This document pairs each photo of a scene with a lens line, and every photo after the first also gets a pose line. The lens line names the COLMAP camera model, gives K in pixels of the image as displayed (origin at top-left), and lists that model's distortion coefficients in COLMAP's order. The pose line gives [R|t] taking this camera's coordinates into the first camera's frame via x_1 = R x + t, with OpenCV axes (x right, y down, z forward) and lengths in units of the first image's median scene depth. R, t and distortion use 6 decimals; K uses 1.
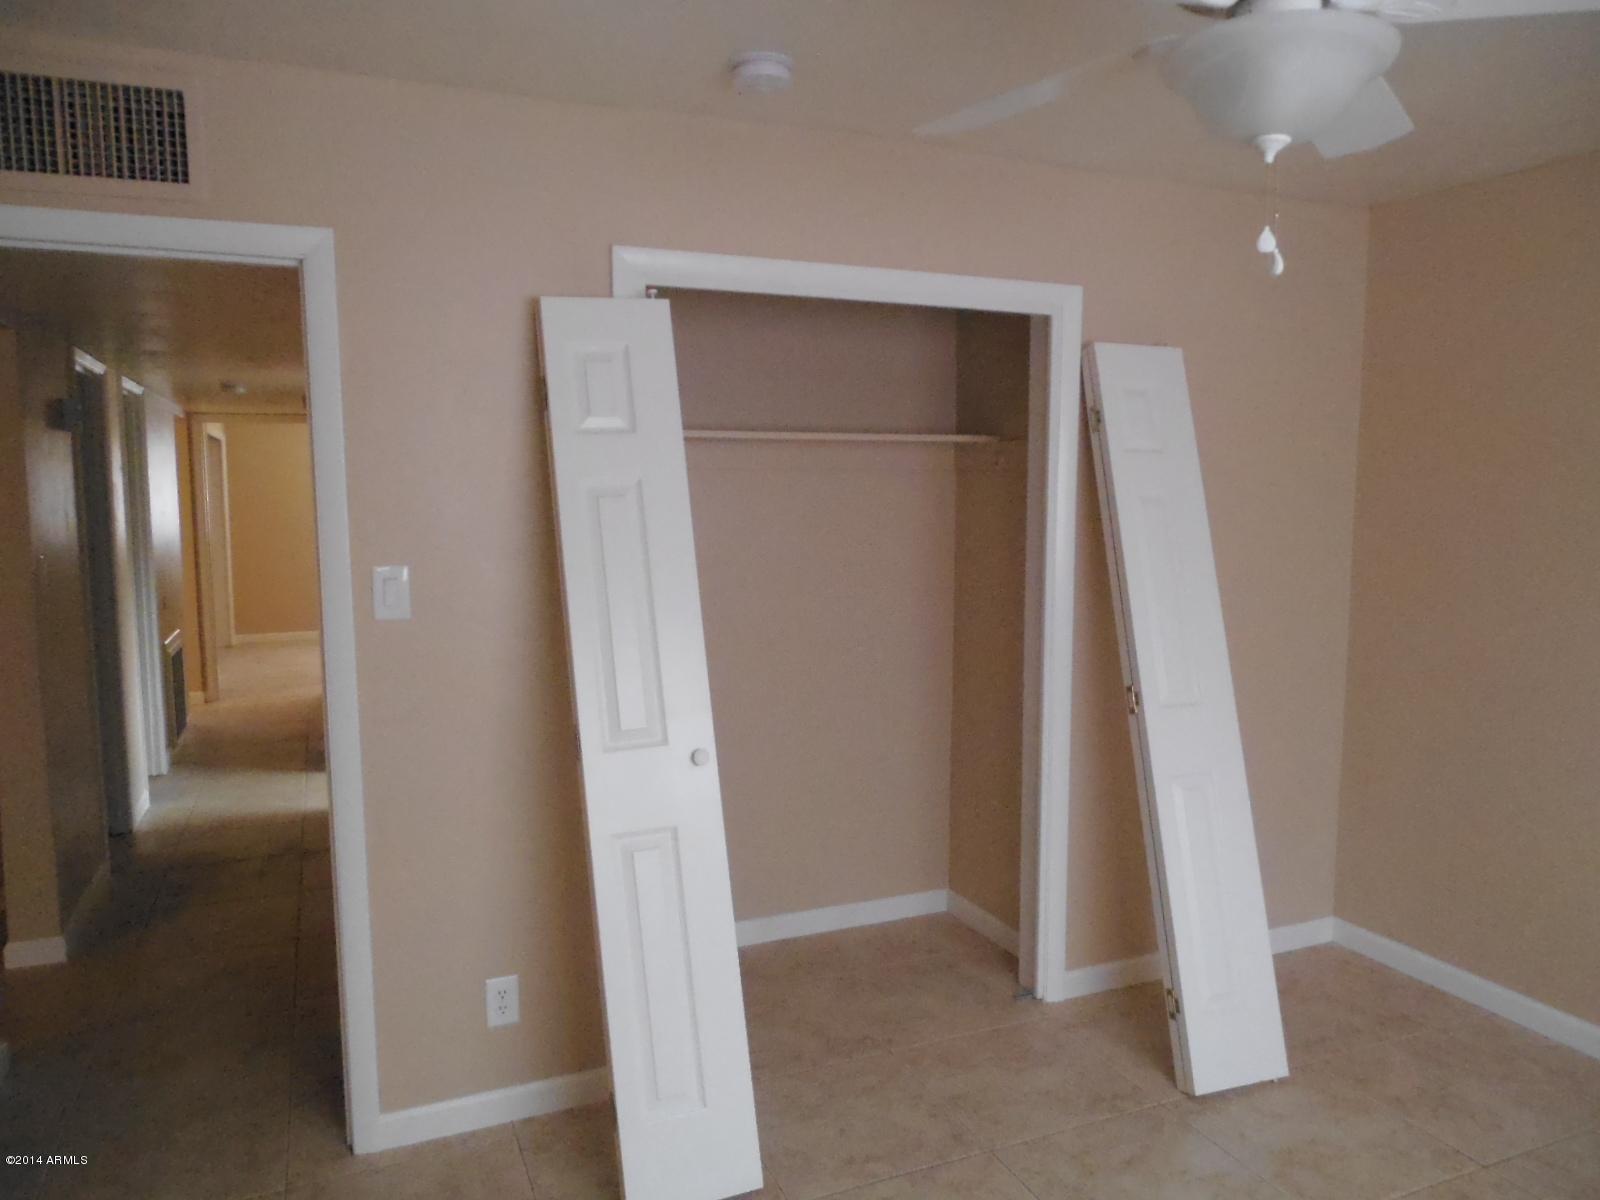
lens RADIAL K [[1126.4, 0, 802.2], [0, 1126.4, 602.5], [0, 0, 1]] dist [-0.017916, 0.009609]
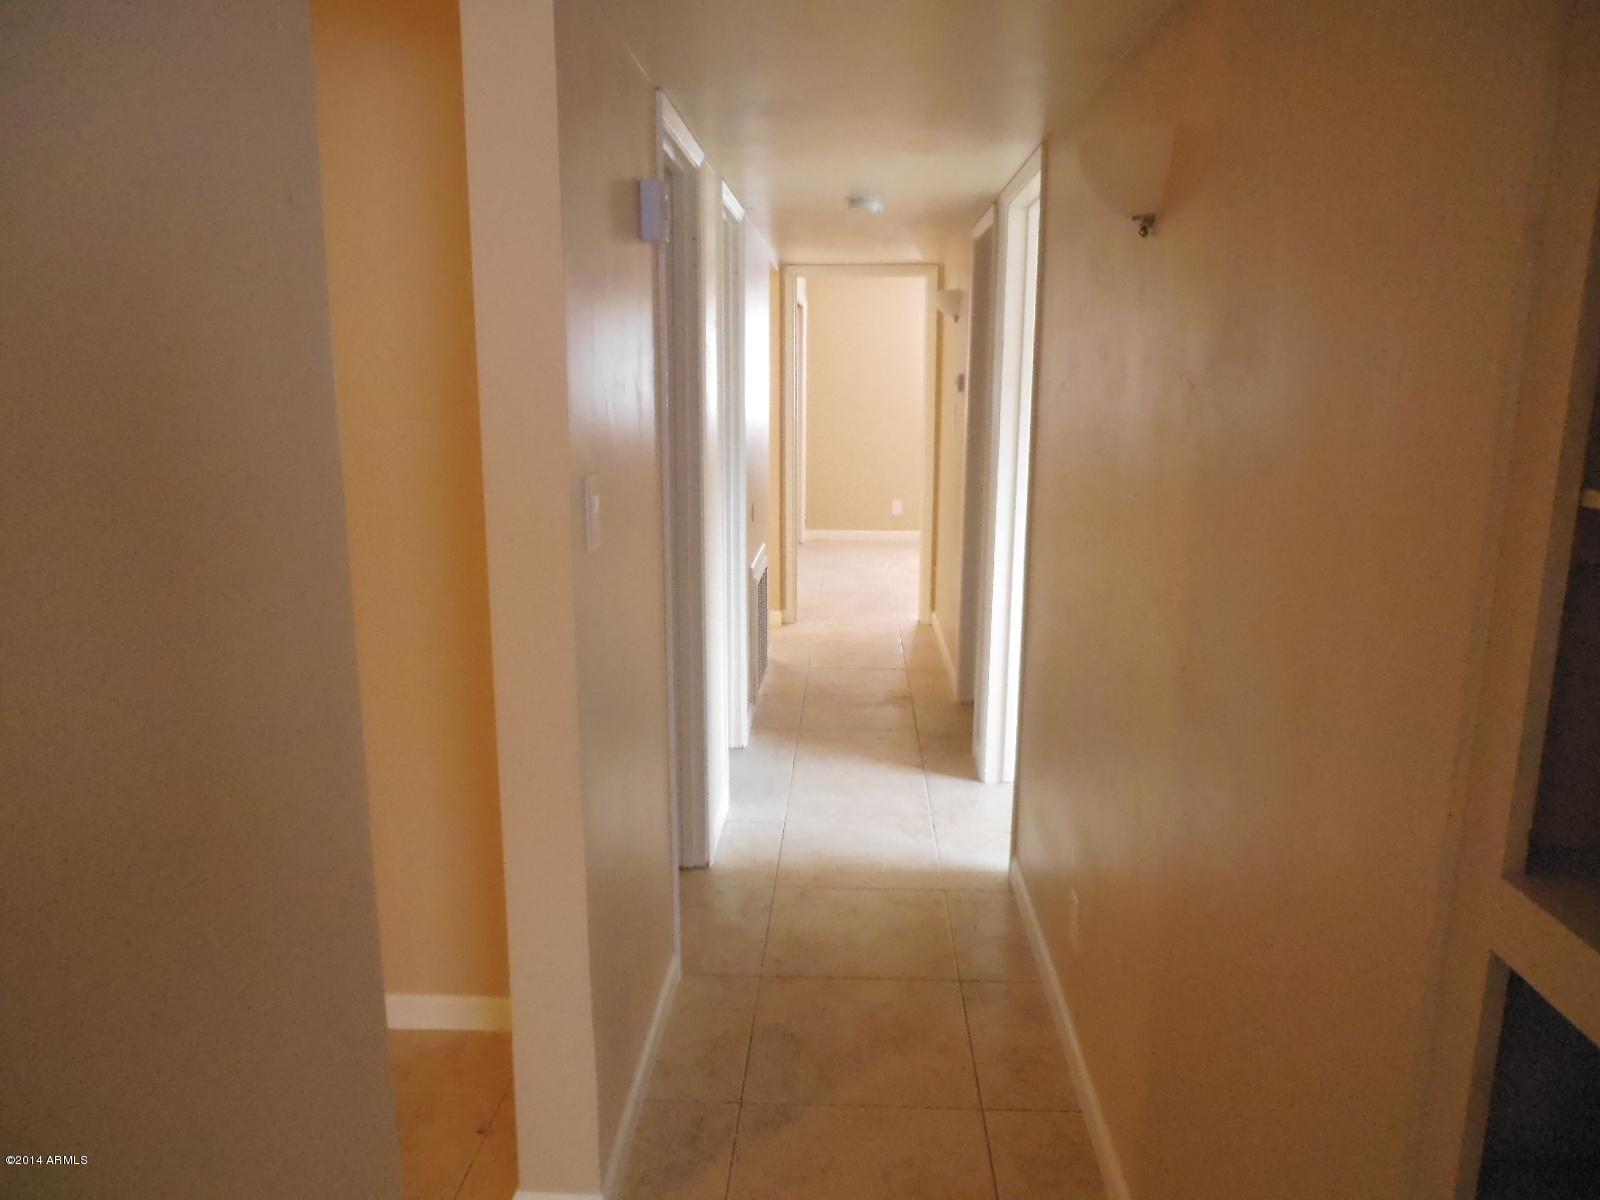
lens RADIAL K [[1126.4, 0, 802.2], [0, 1126.4, 602.5], [0, 0, 1]] dist [-0.017916, 0.009609]
pose [[0.900530, 0.094107, -0.424488, -0.228575], [-0.050543, 0.992335, 0.112772, -0.028164], [0.431847, -0.080100, 0.898383, 0.355614]]
